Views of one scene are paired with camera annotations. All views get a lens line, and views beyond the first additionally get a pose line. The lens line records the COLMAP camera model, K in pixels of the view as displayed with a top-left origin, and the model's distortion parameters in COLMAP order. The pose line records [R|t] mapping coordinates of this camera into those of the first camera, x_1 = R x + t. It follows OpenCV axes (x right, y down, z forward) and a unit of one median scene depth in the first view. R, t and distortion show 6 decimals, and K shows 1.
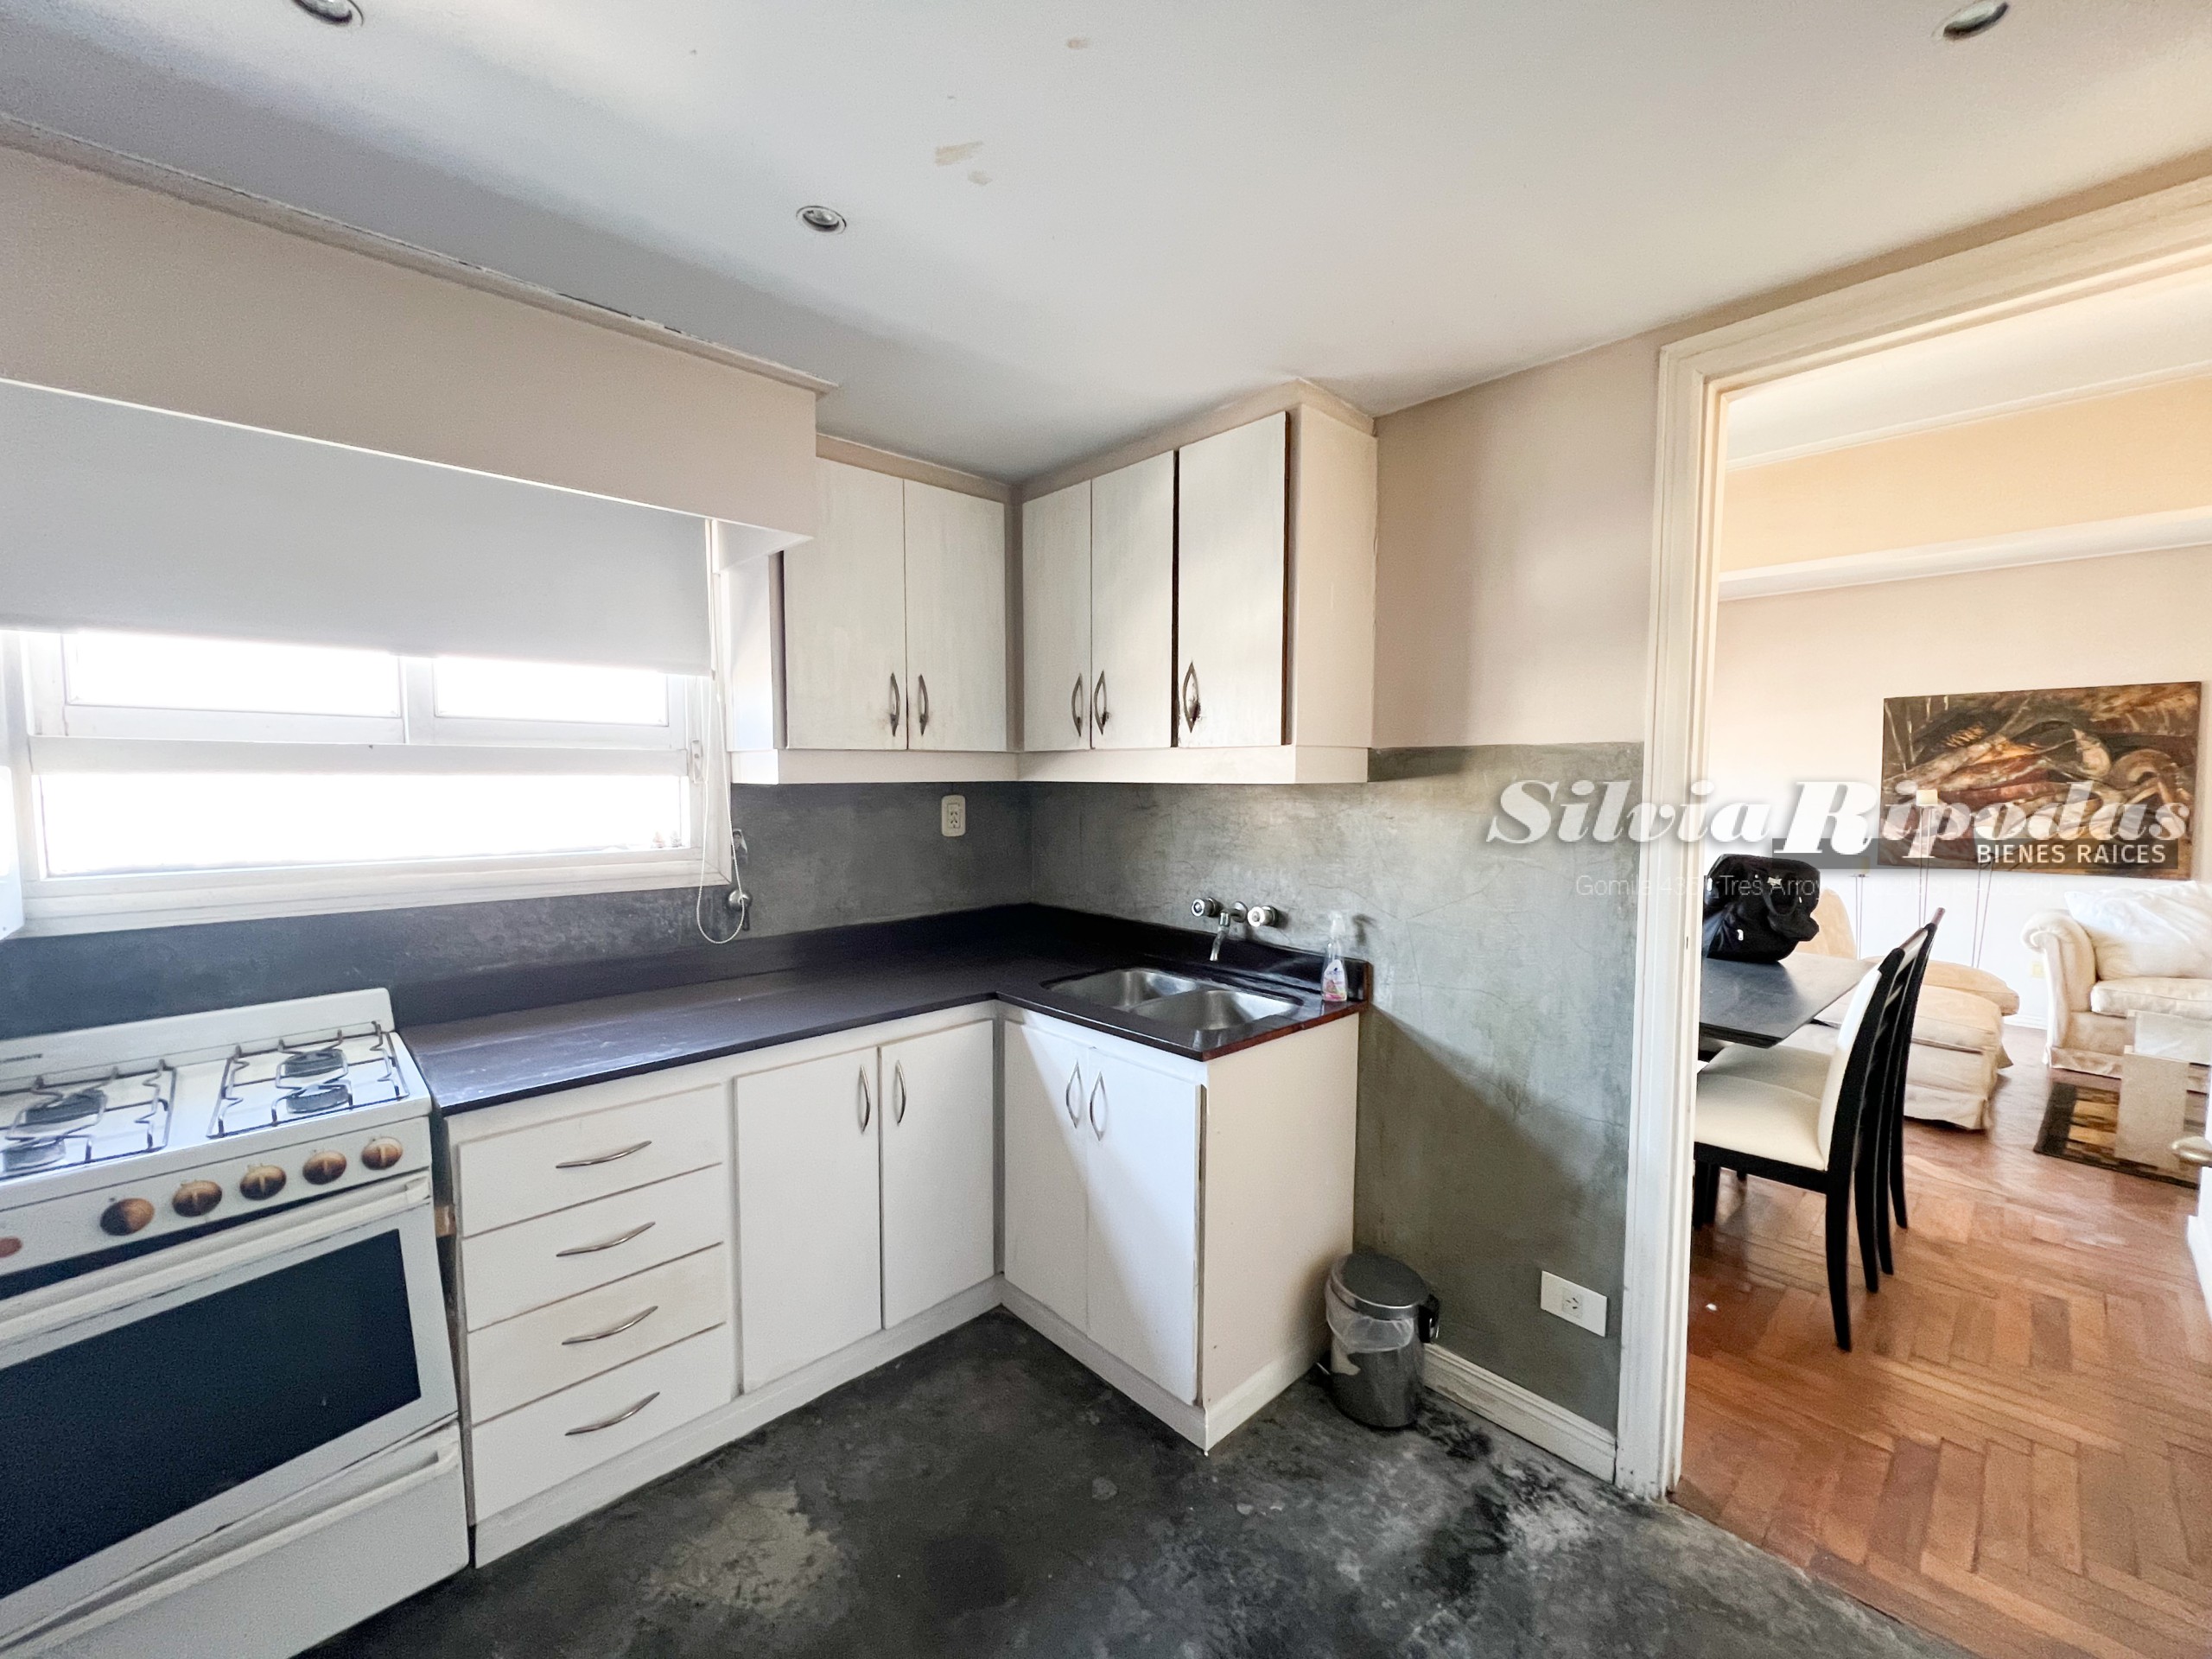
lens RADIAL K [[888.9, 0, 1103.5], [0, 888.9, 835.5], [0, 0, 1]] dist [0.001038, -0.000175]
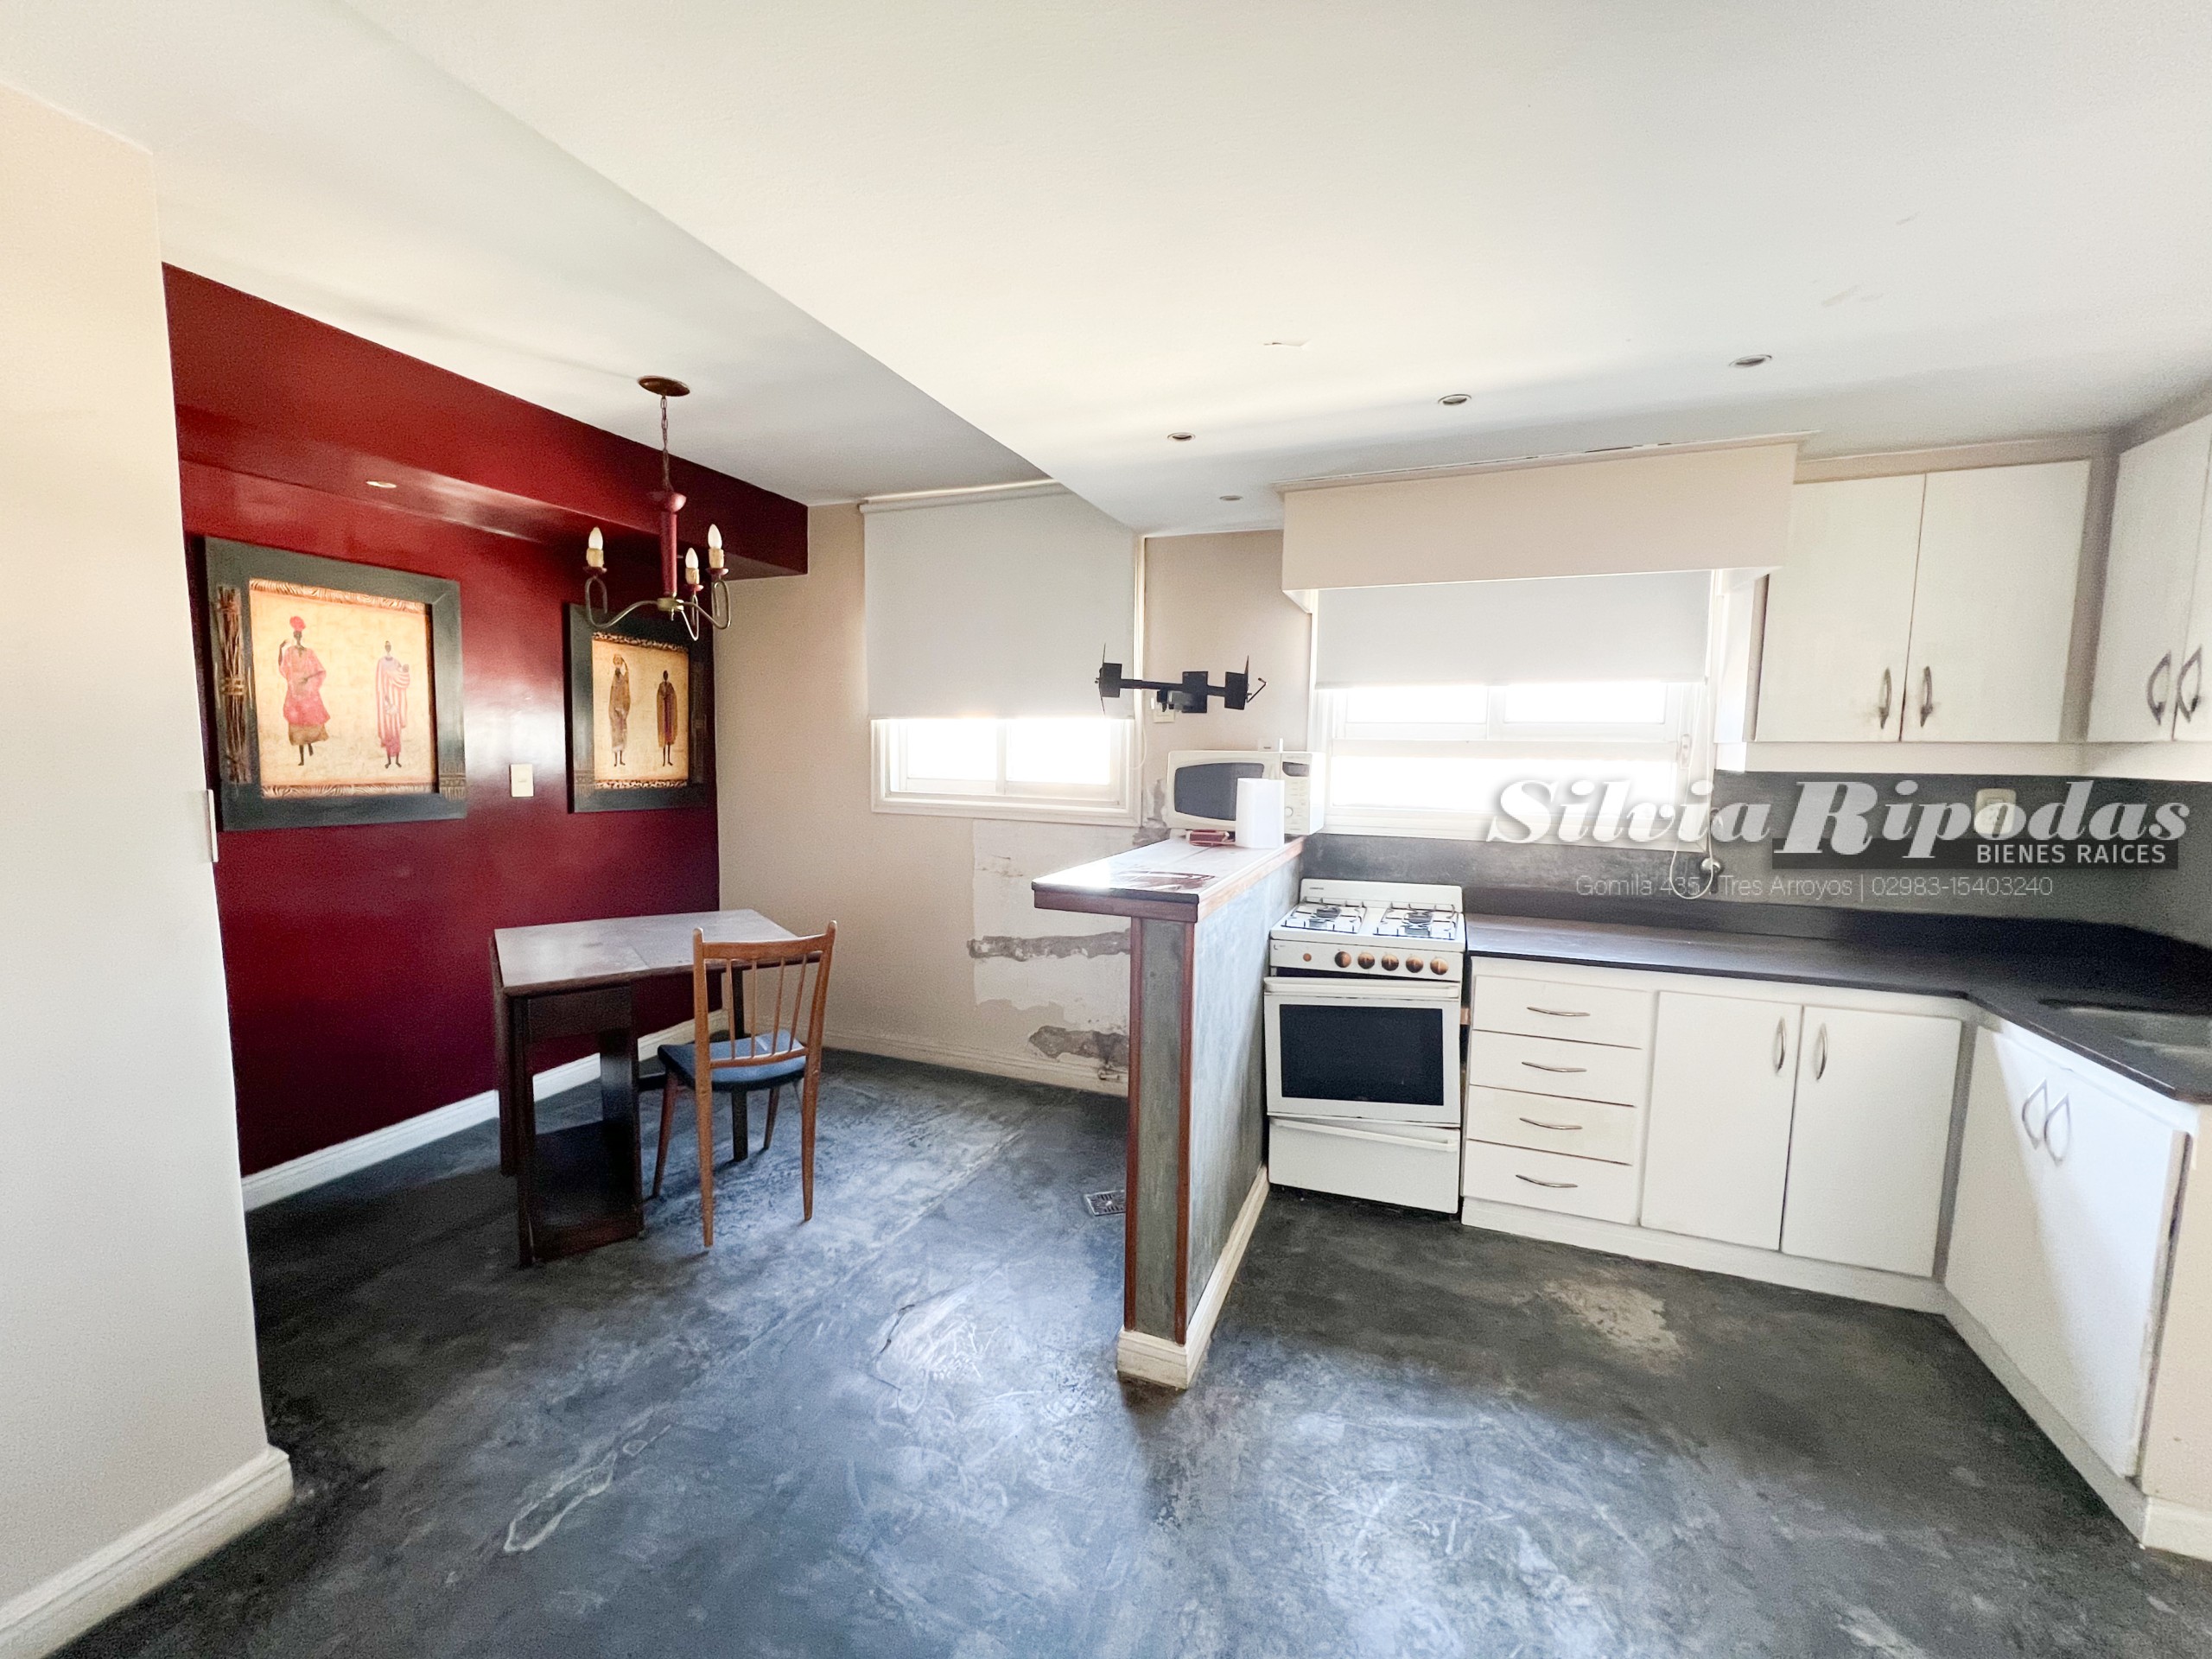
lens RADIAL K [[888.9, 0, 1103.5], [0, 888.9, 835.5], [0, 0, 1]] dist [0.001038, -0.000175]
pose [[0.429899, 0.095749, -0.897786, 0.389484], [-0.071892, 0.994834, 0.071674, 0.004479], [0.900010, 0.033732, 0.434561, -0.327928]]
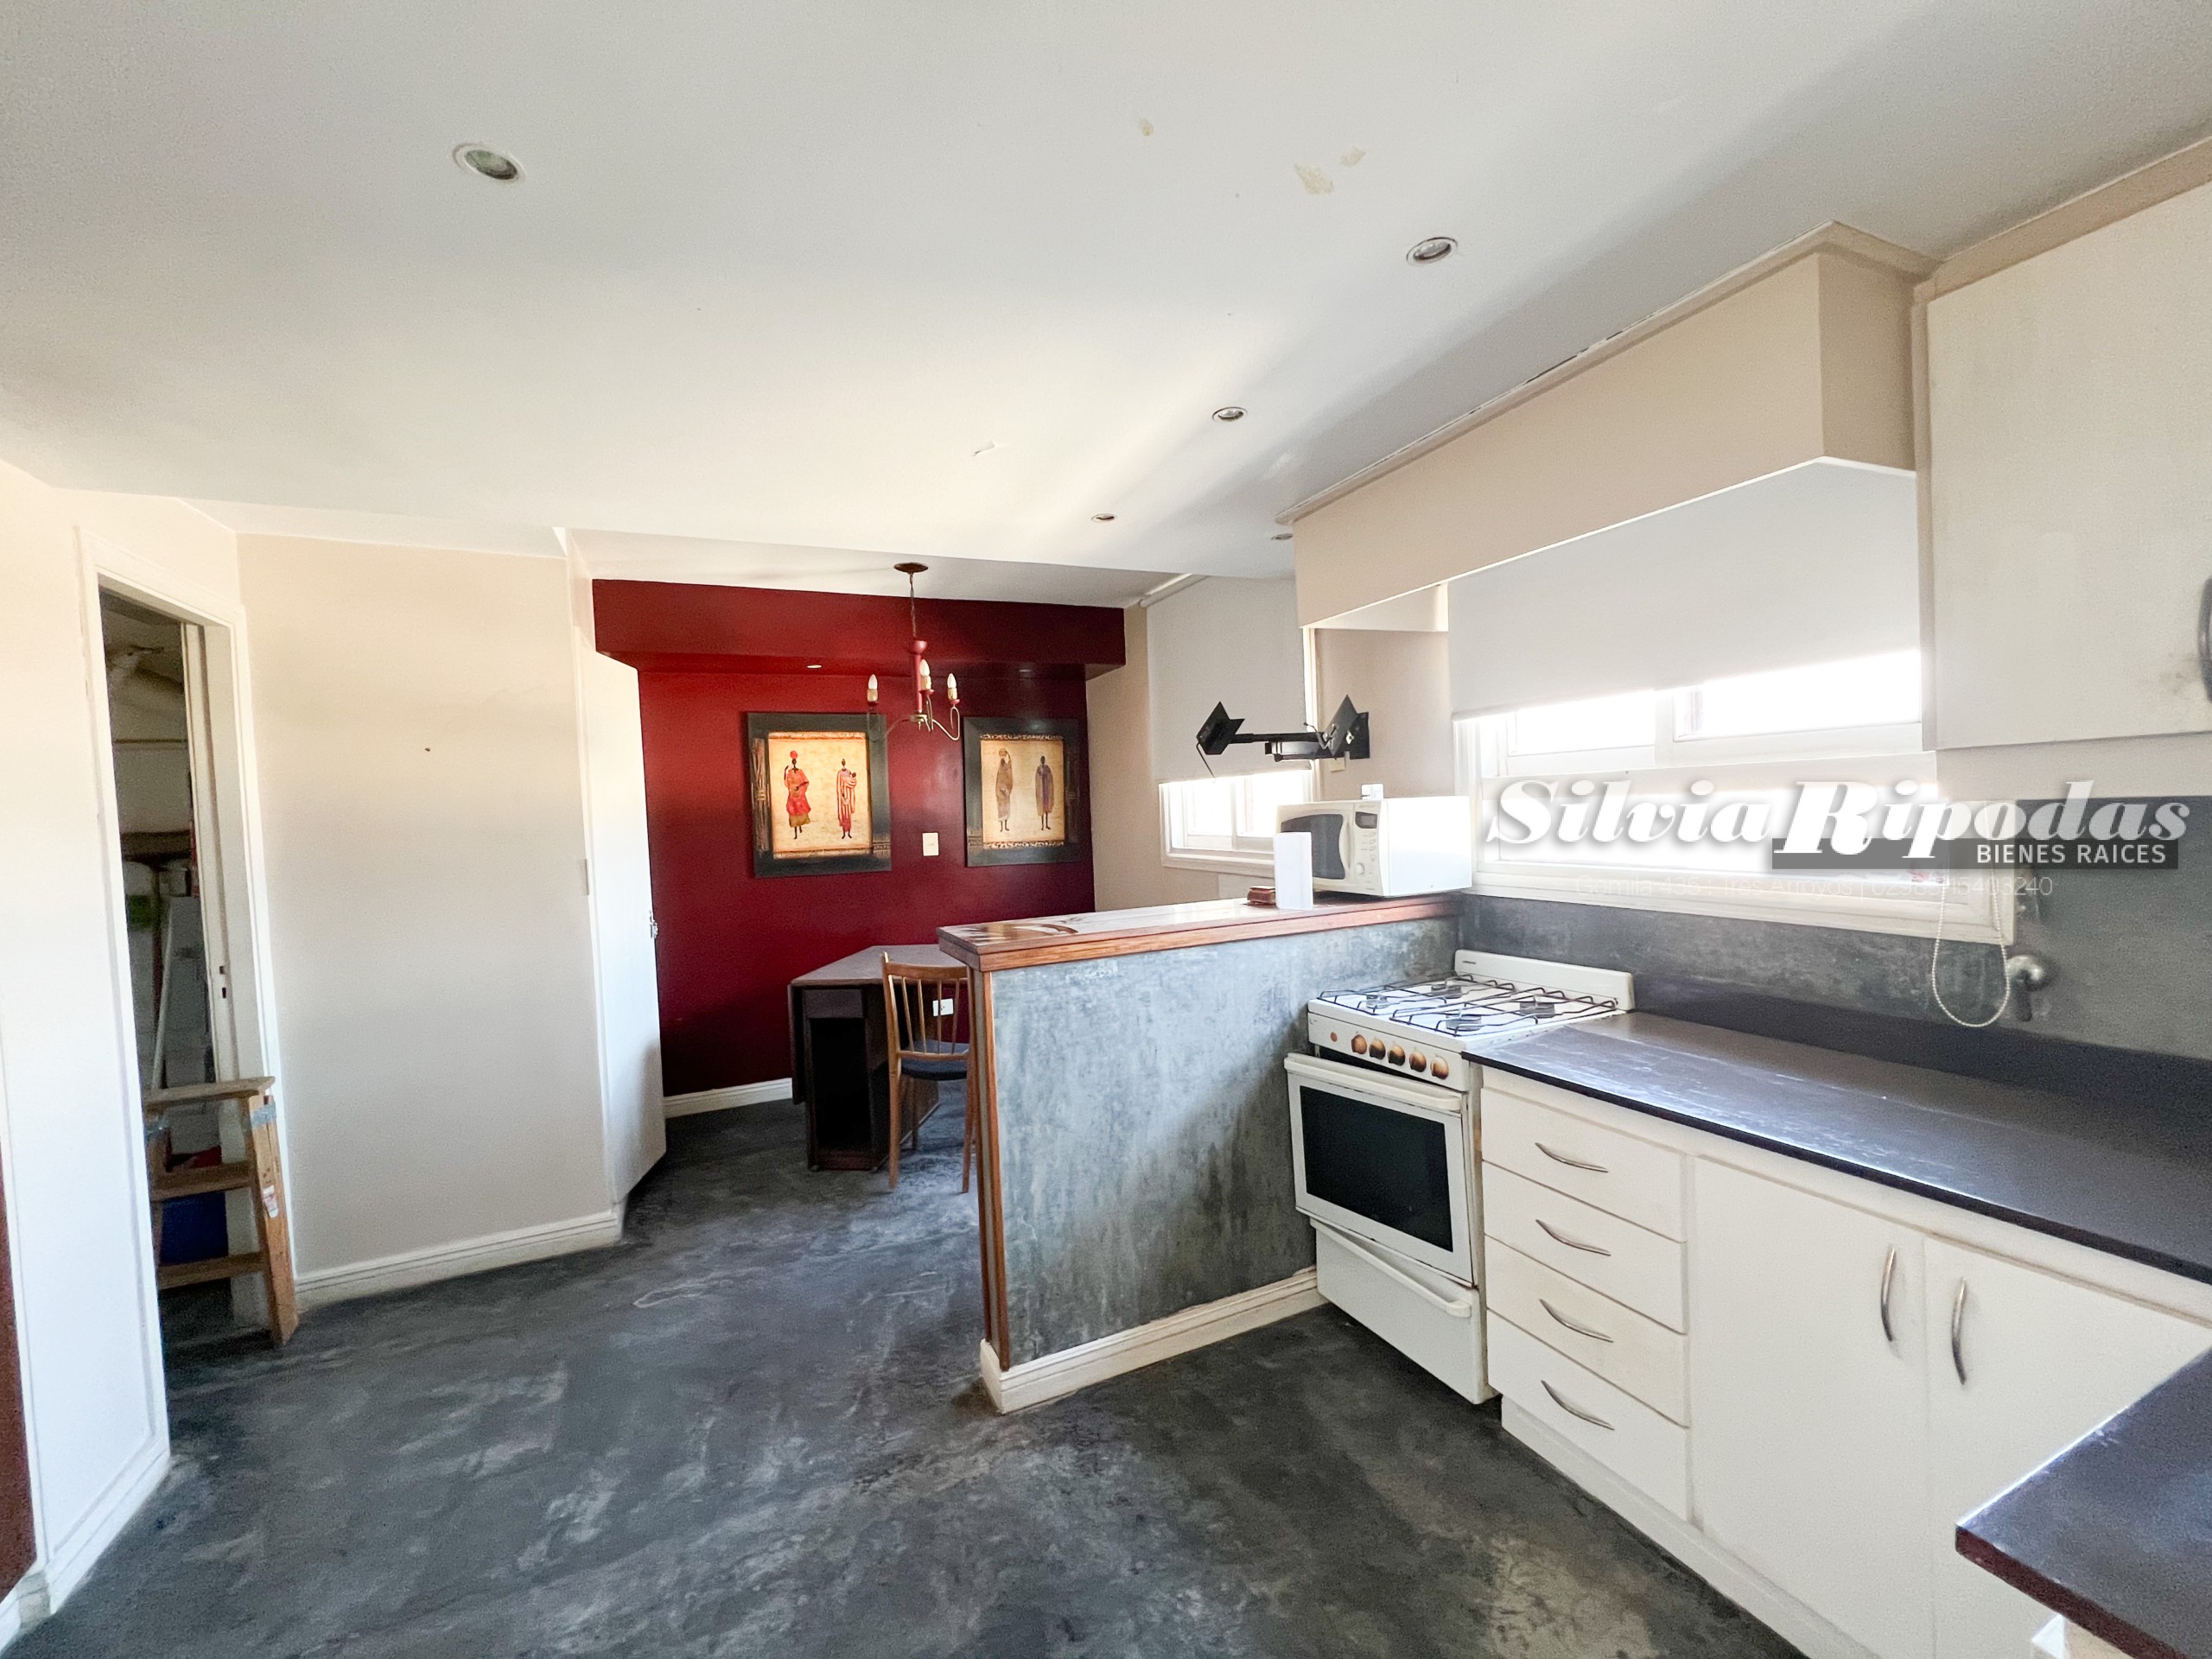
lens RADIAL K [[888.9, 0, 1103.5], [0, 888.9, 835.5], [0, 0, 1]] dist [0.001038, -0.000175]
pose [[-0.320580, 0.045237, -0.946141, 0.535972], [-0.017152, 0.998418, 0.053548, -0.065517], [0.947066, 0.033395, -0.319297, 0.698478]]
